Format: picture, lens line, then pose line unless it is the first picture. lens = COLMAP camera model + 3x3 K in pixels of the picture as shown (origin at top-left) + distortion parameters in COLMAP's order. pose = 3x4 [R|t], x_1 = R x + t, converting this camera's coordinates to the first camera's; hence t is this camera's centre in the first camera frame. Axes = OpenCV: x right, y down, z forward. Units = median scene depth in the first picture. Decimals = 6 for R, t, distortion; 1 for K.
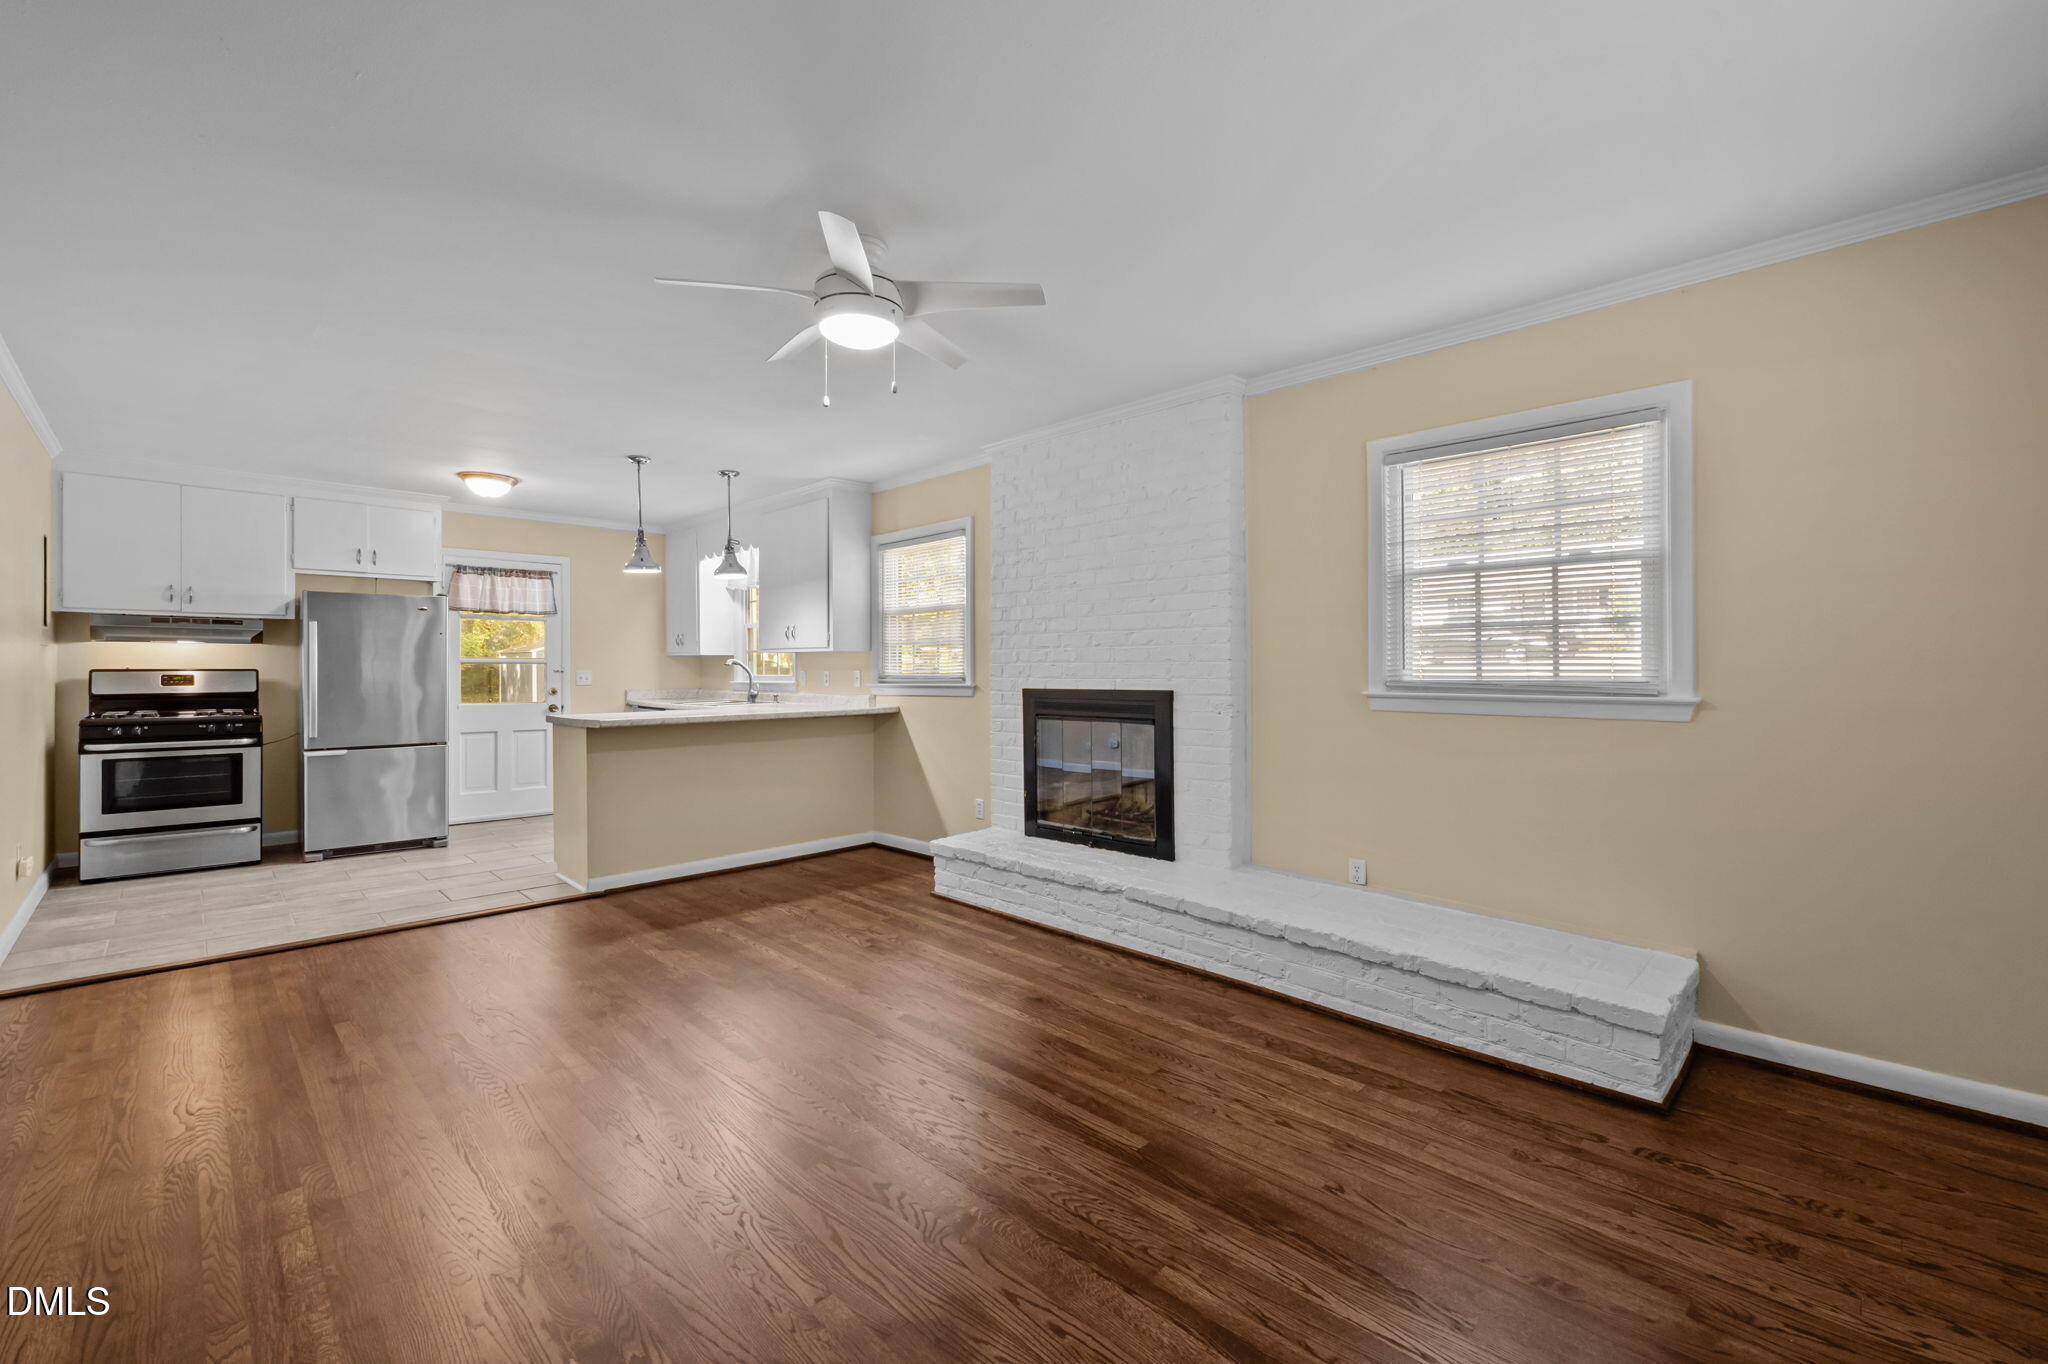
lens RADIAL K [[851.7, 0, 1003.1], [0, 851.7, 673.9], [0, 0, 1]] dist [-0.002313, -0.000023]
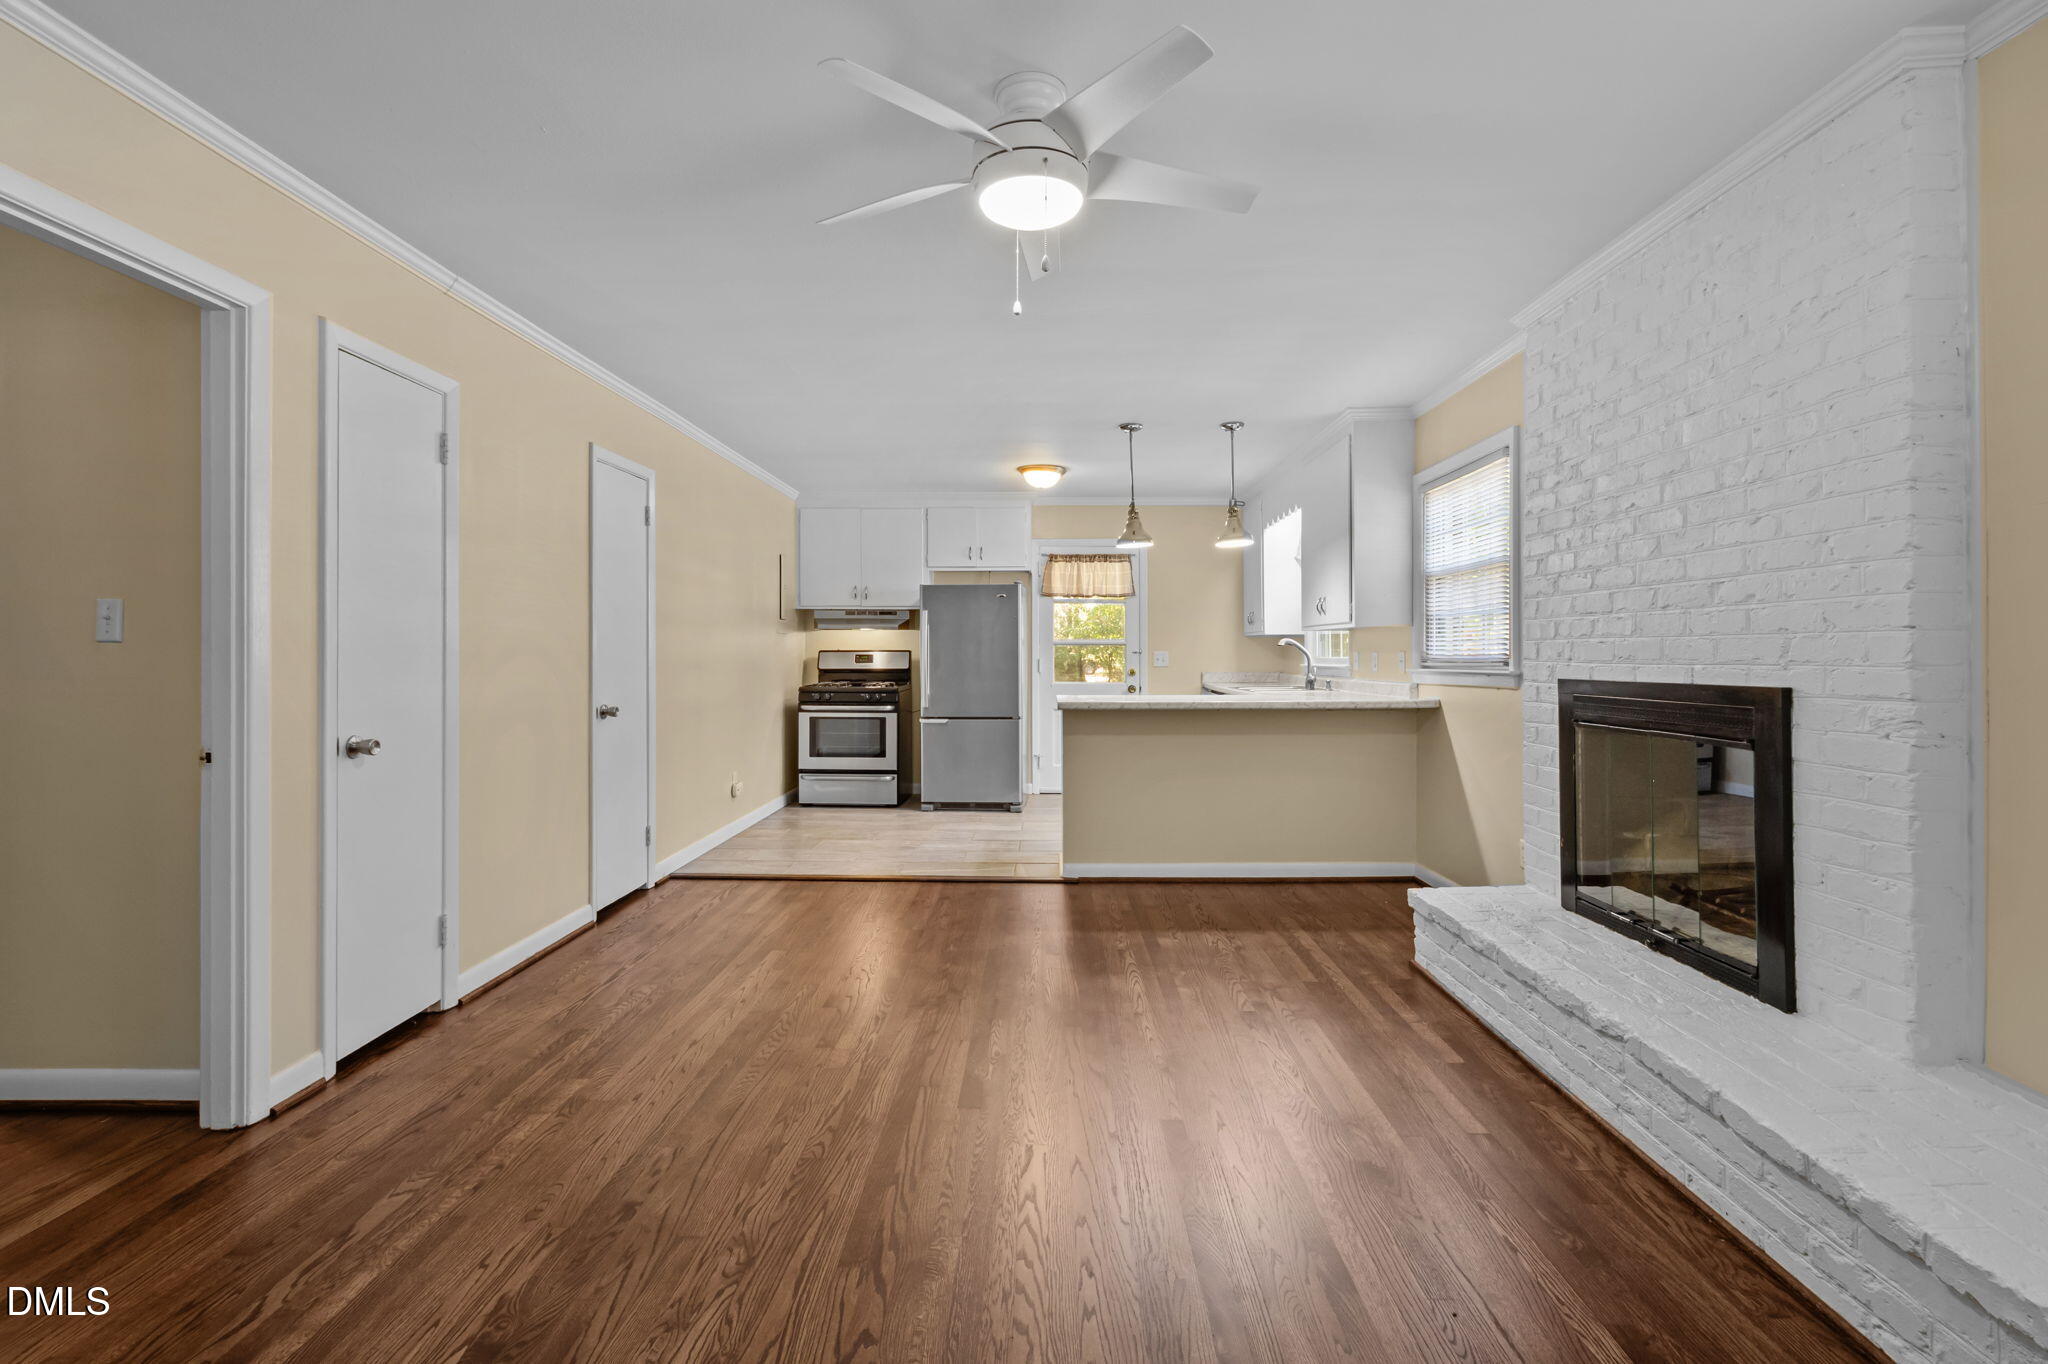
lens RADIAL K [[901.0, 0, 1017.0], [0, 901.0, 659.9], [0, 0, 1]] dist [-0.003614, 0.001882]
pose [[0.706813, 0.006501, -0.707371, 0.200238], [-0.003612, 0.999978, 0.005581, 0.000484], [0.707392, -0.001389, 0.706821, 0.212660]]
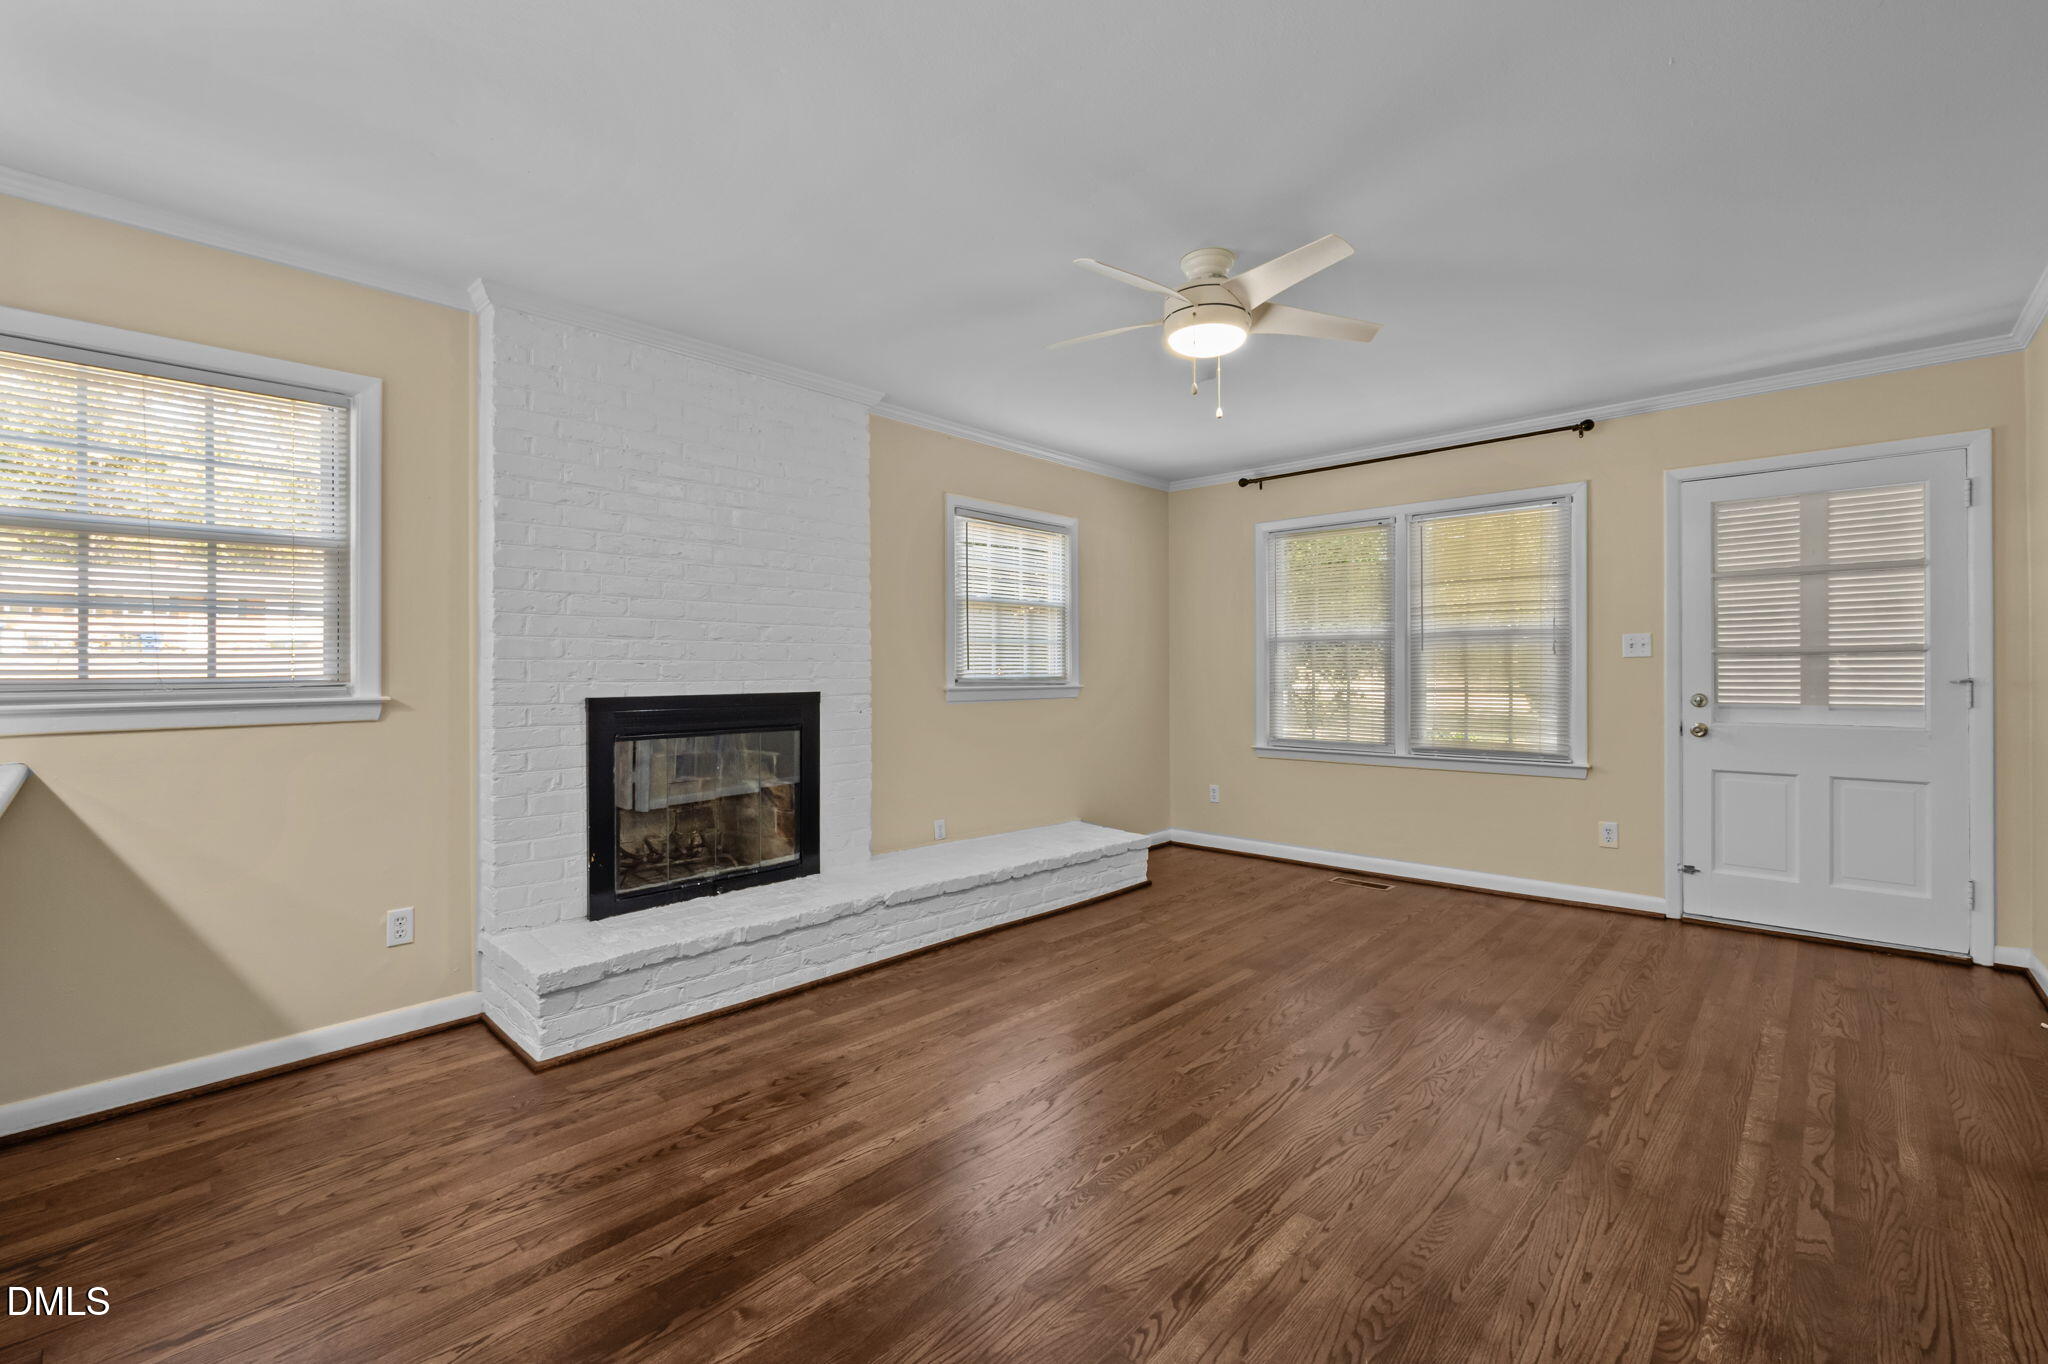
lens RADIAL K [[851.7, 0, 1053.2], [0, 851.7, 681.6], [0, 0, 1]] dist [-0.002313, -0.000023]
pose [[-0.058046, -0.009915, 0.998265, -0.607354], [0.004290, 0.999939, 0.010181, -0.000502], [-0.998305, 0.004874, -0.058000, 0.636957]]
